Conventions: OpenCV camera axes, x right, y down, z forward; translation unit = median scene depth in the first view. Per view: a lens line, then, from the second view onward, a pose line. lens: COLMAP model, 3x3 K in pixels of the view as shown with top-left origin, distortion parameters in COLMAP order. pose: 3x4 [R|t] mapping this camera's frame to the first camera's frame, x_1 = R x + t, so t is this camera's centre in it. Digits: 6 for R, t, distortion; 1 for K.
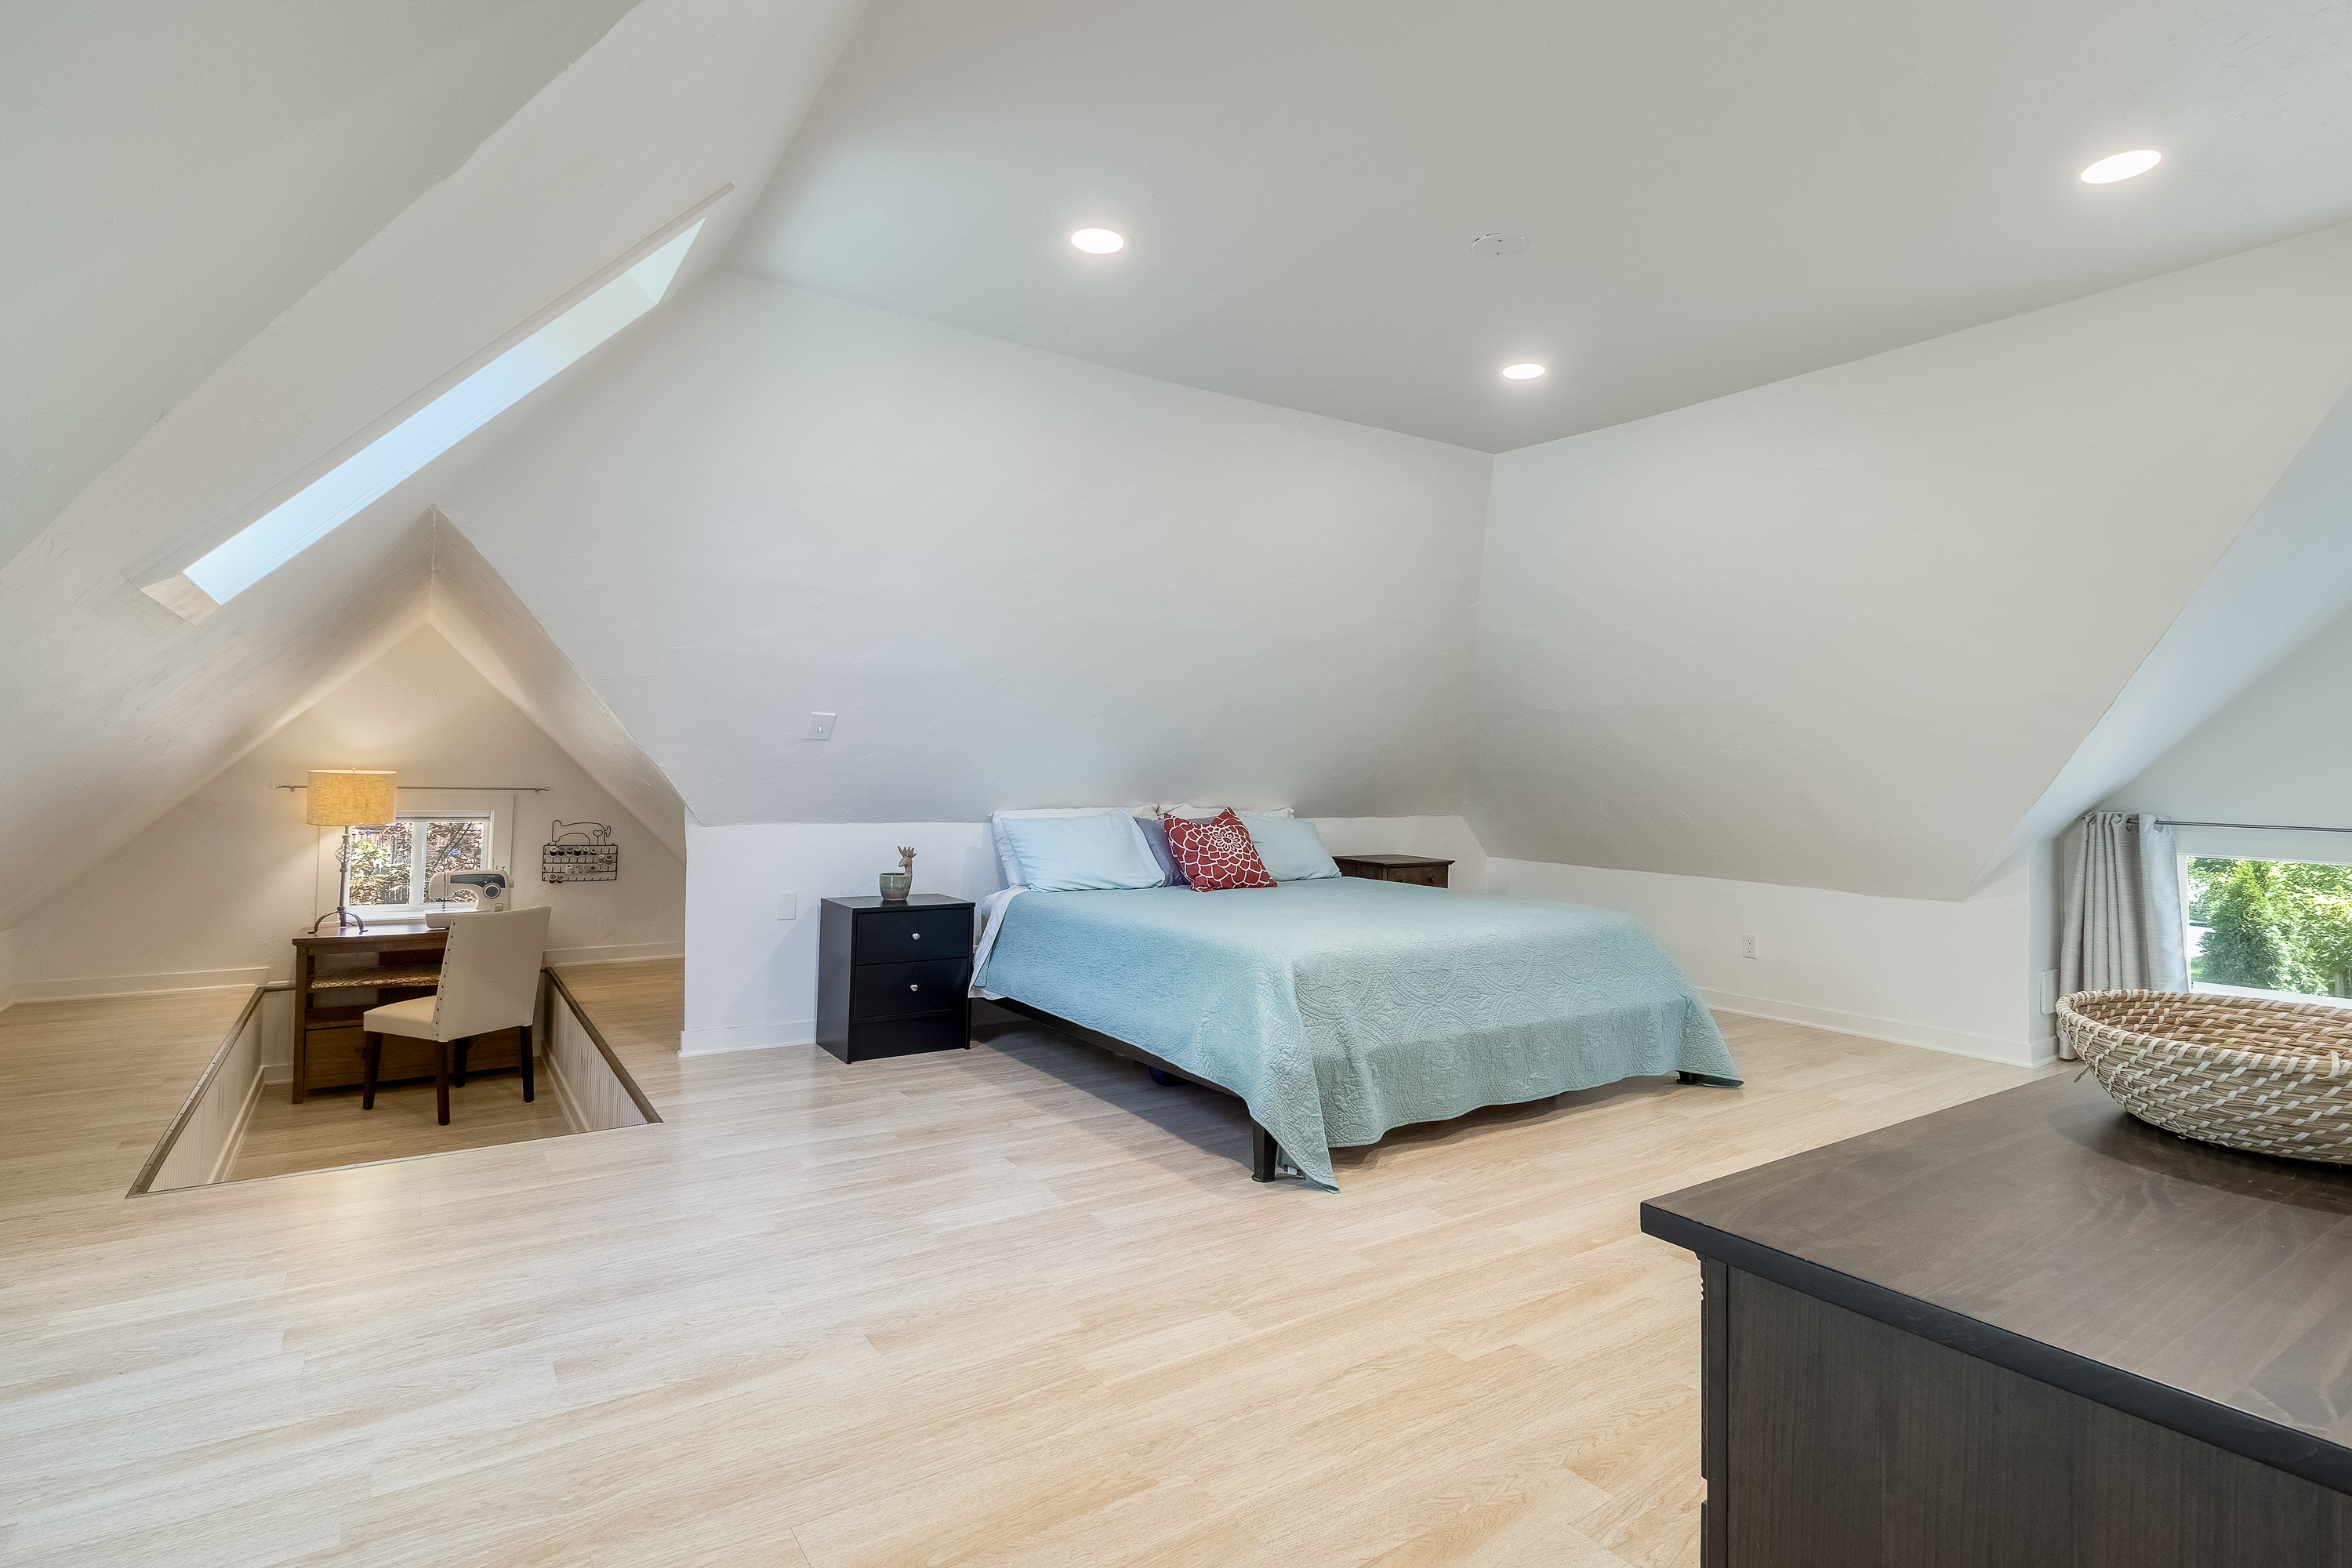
lens RADIAL K [[1140.0, 0, 1176.6], [0, 1140.0, 736.9], [0, 0, 1]] dist [0.001245, 0.000458]
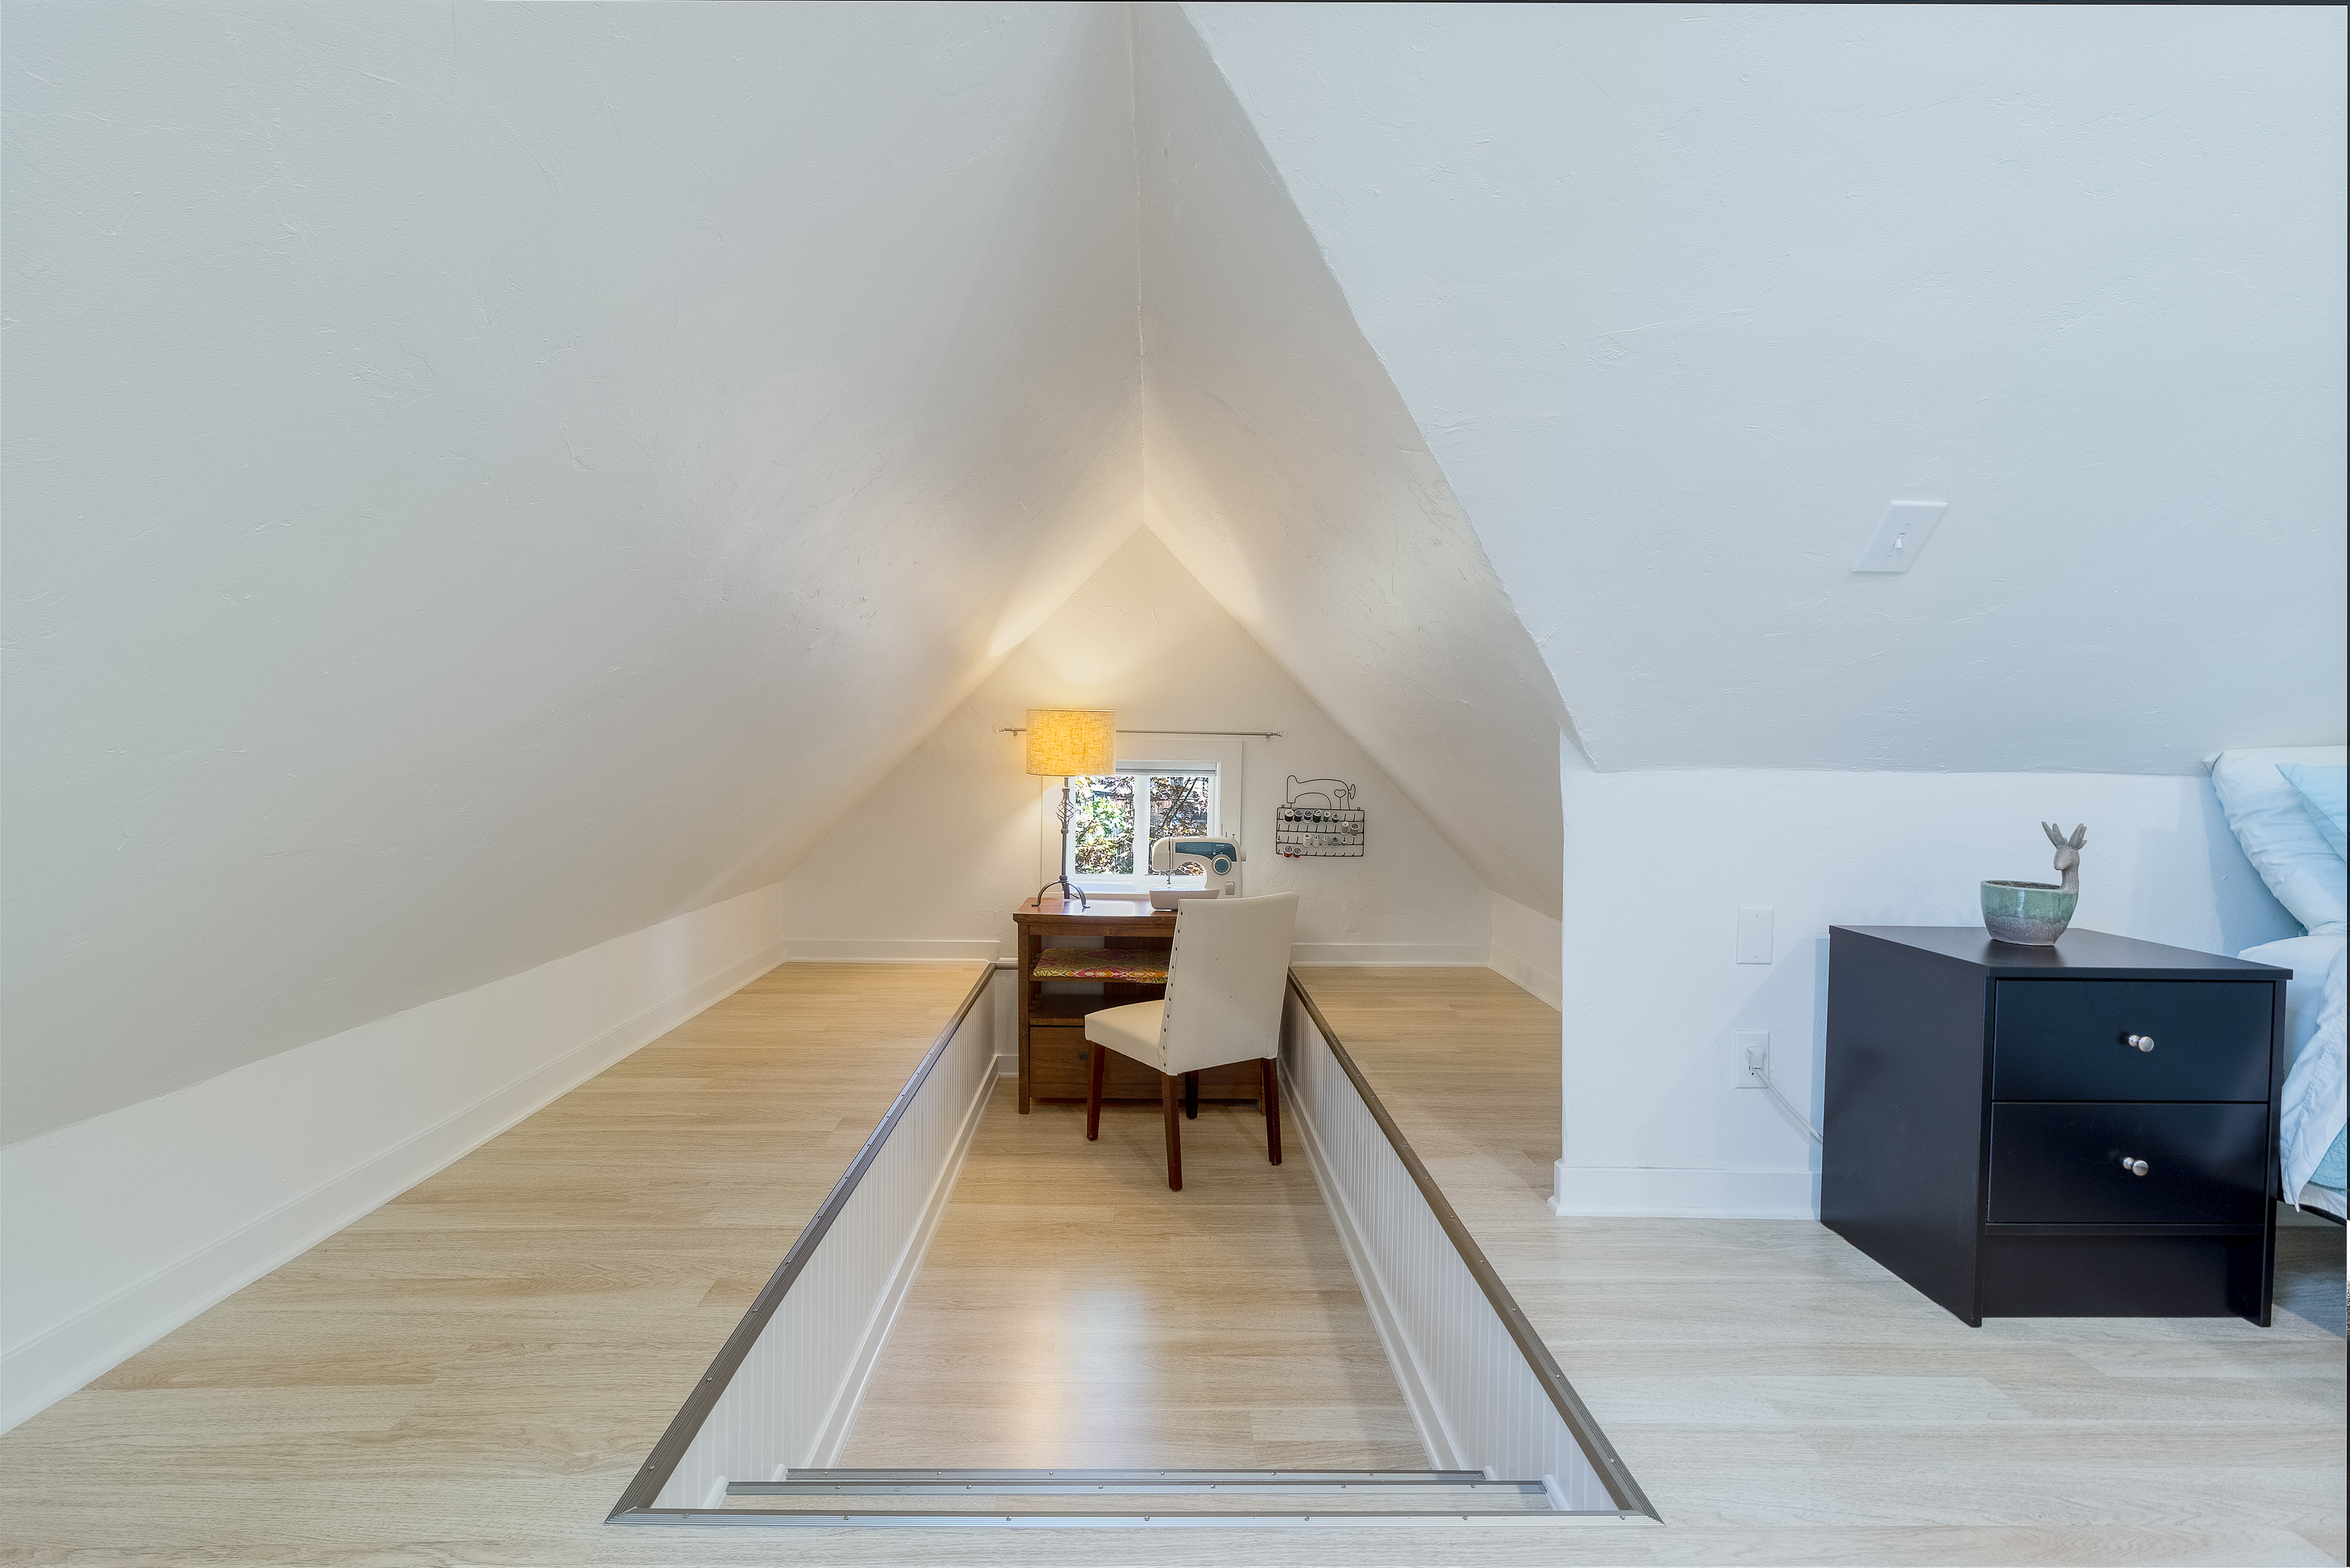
lens RADIAL K [[1115.3, 0, 1176.9], [0, 1115.3, 789.0], [0, 0, 1]] dist [-0.005279, -0.000816]
pose [[0.845991, 0.014625, -0.532997, -0.243982], [0.020534, 0.997989, 0.059976, 0.041404], [0.532802, -0.061684, 0.843989, 0.380840]]
